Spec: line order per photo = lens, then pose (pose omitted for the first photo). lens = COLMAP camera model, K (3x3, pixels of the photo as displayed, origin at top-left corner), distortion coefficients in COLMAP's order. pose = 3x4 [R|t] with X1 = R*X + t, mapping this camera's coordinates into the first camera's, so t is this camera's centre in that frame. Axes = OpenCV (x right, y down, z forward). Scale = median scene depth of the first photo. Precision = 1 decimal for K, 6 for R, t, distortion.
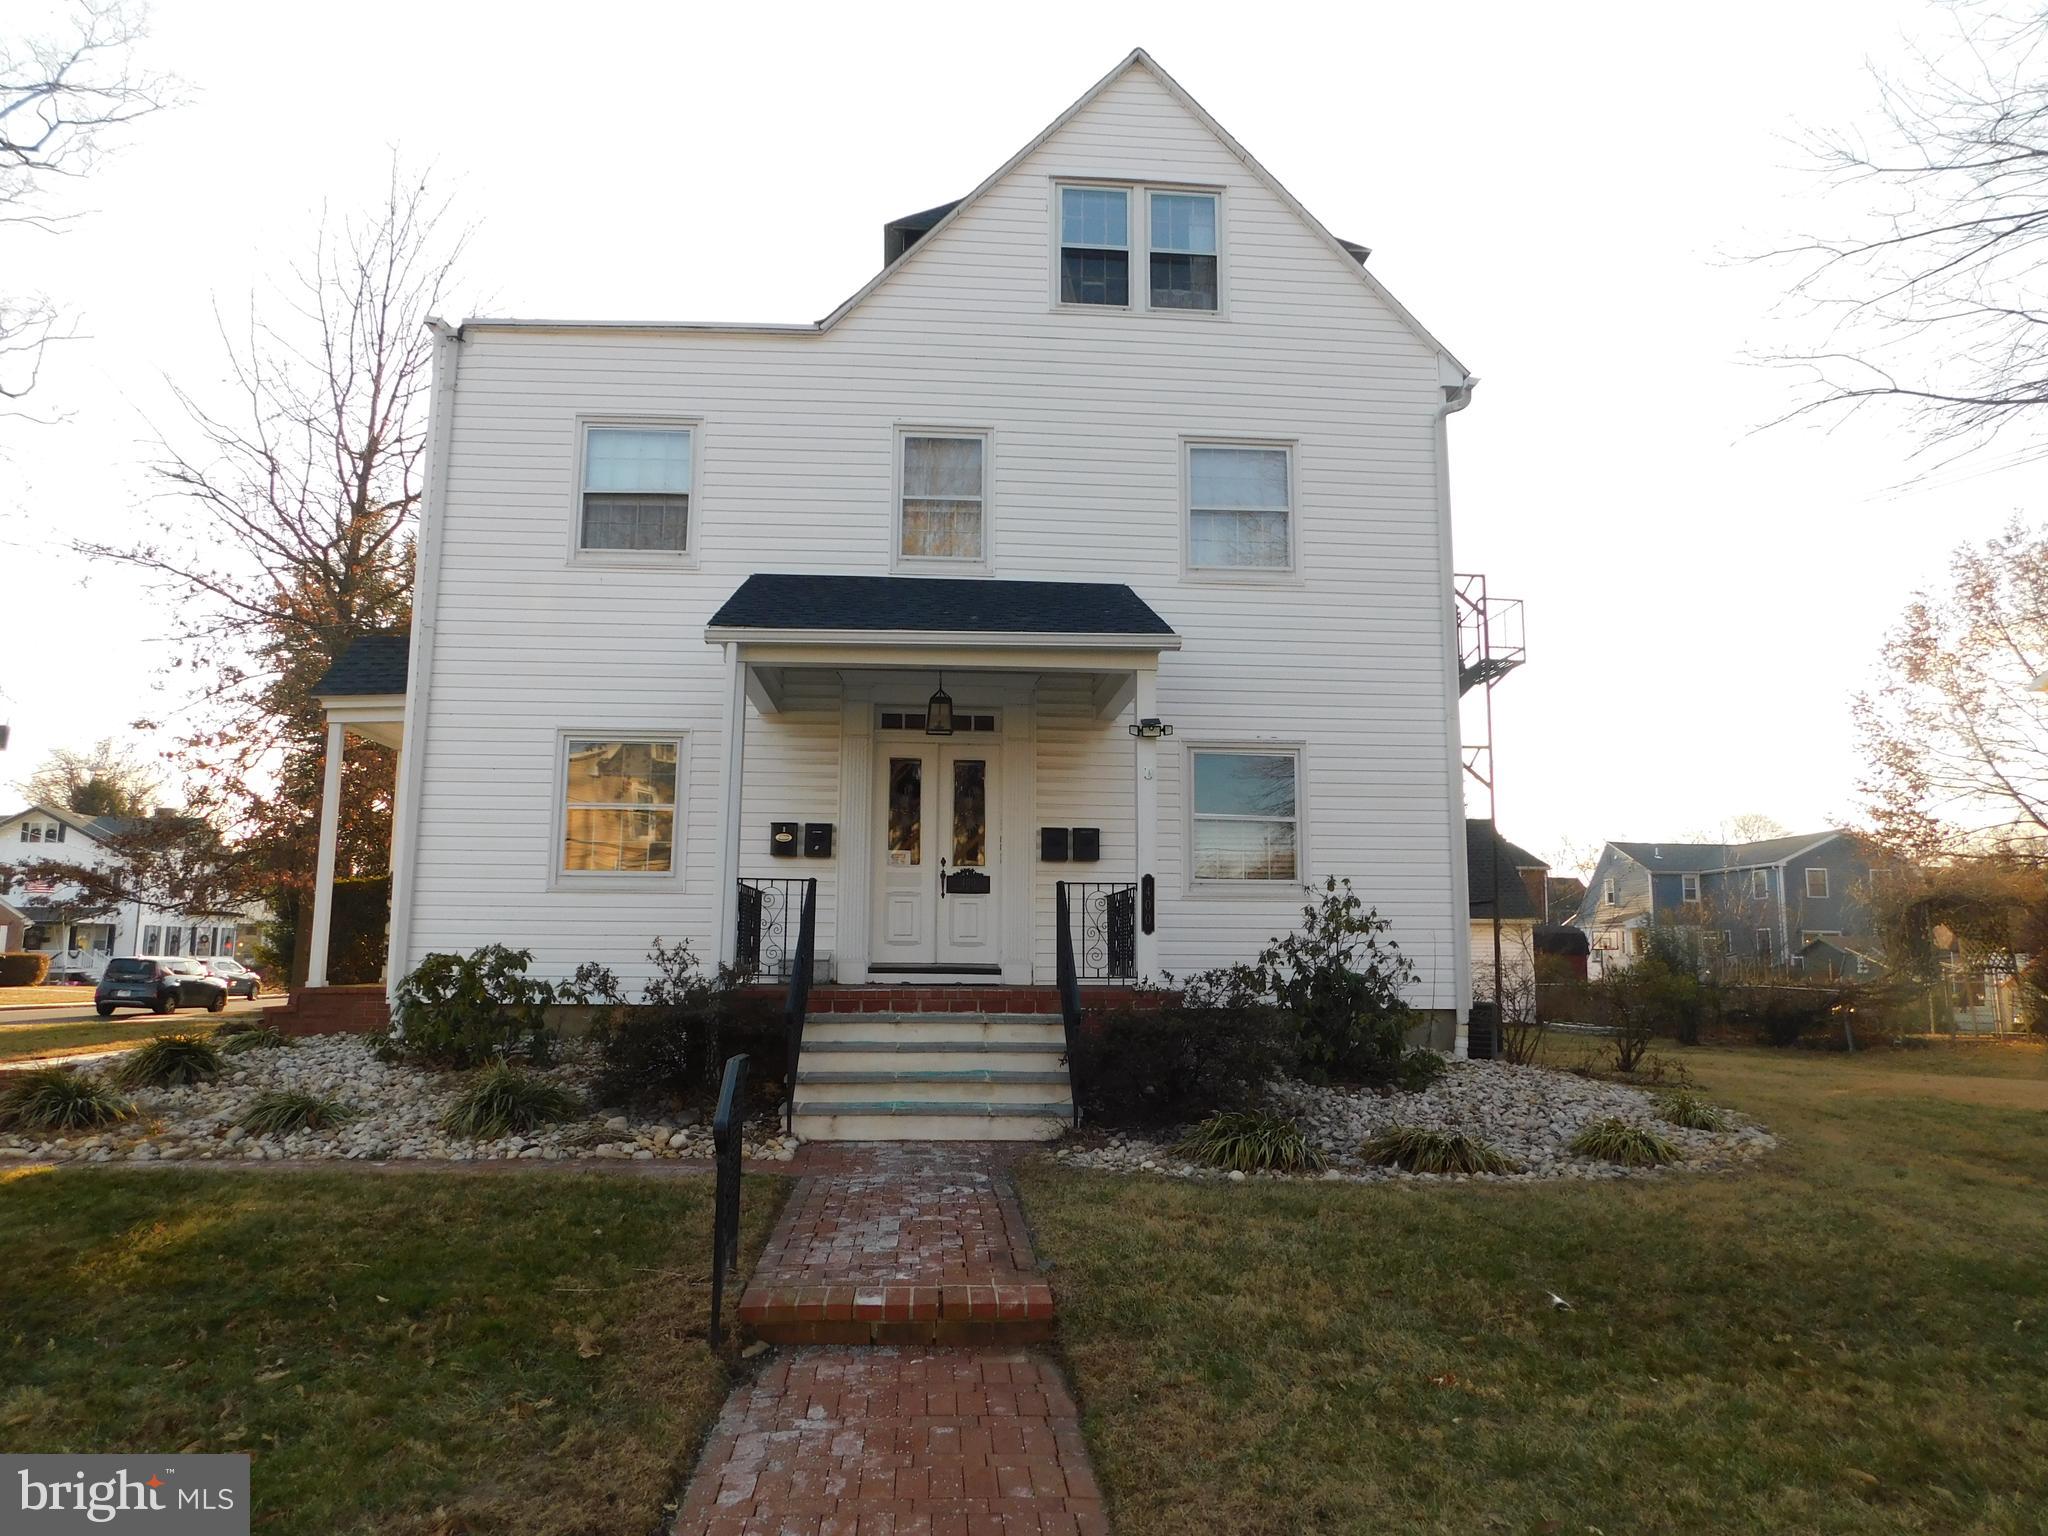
lens RADIAL K [[1358.6, 0, 1024.1], [0, 1358.6, 781.5], [0, 0, 1]] dist [-0.054346, 0.050455]
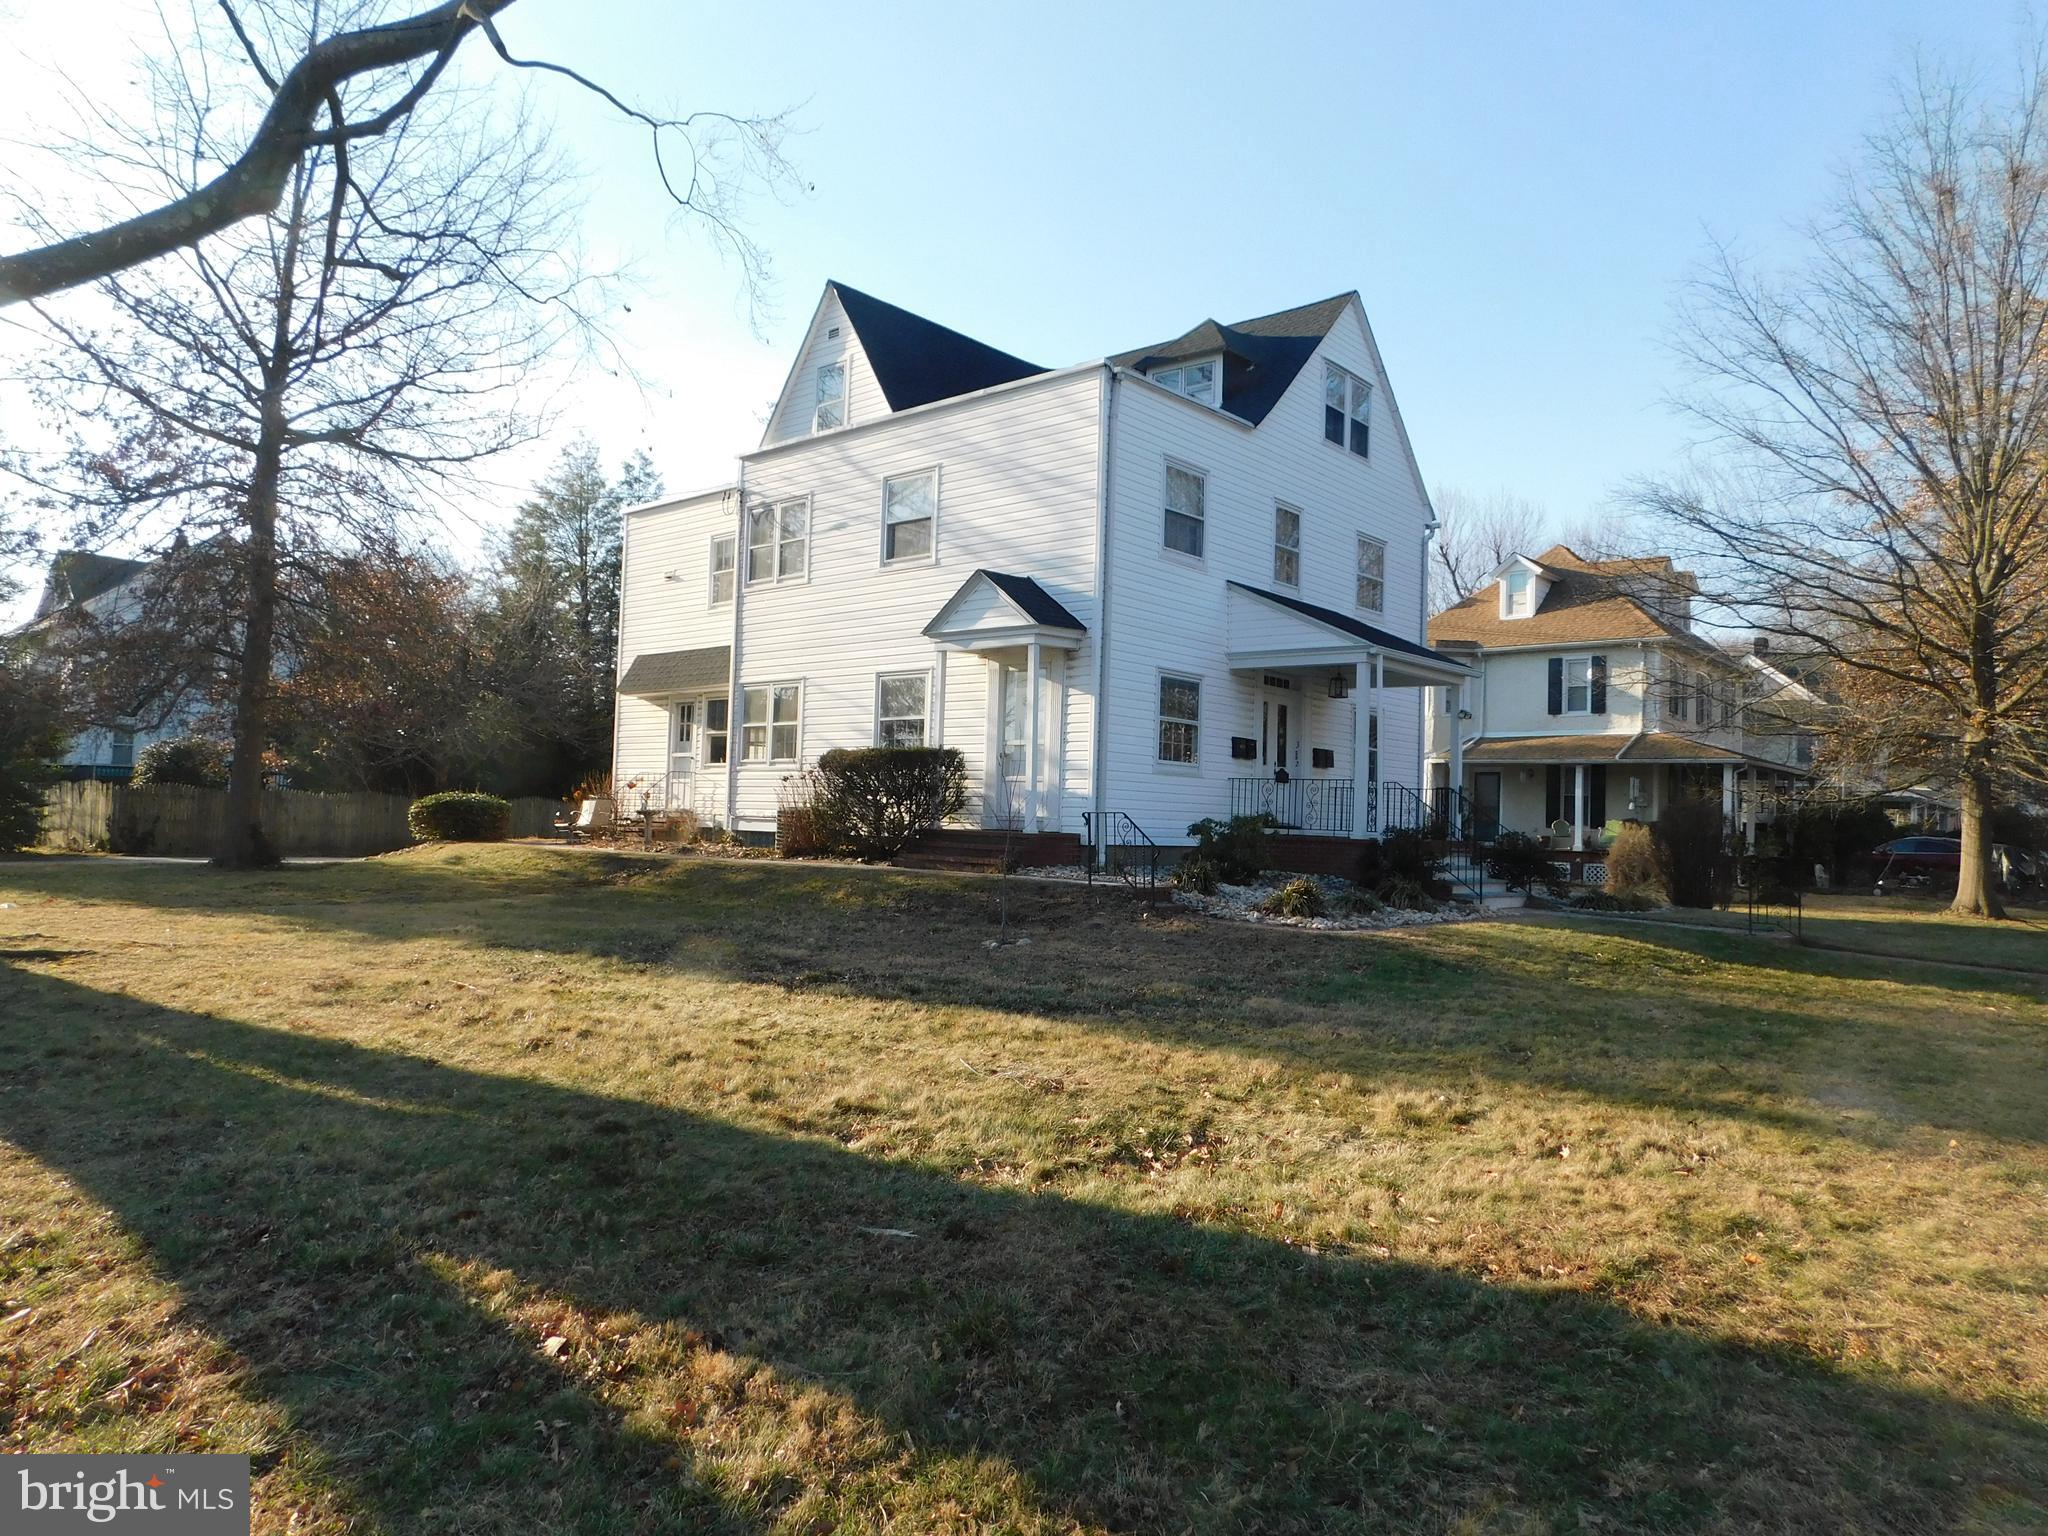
lens RADIAL K [[1358.6, 0, 1032.5], [0, 1358.6, 763.7], [0, 0, 1]] dist [-0.054346, 0.050455]
pose [[0.724231, 0.045423, 0.688060, -1.432726], [-0.136224, 0.987588, 0.078190, -0.034092], [-0.675967, -0.150358, 0.721429, -0.046449]]
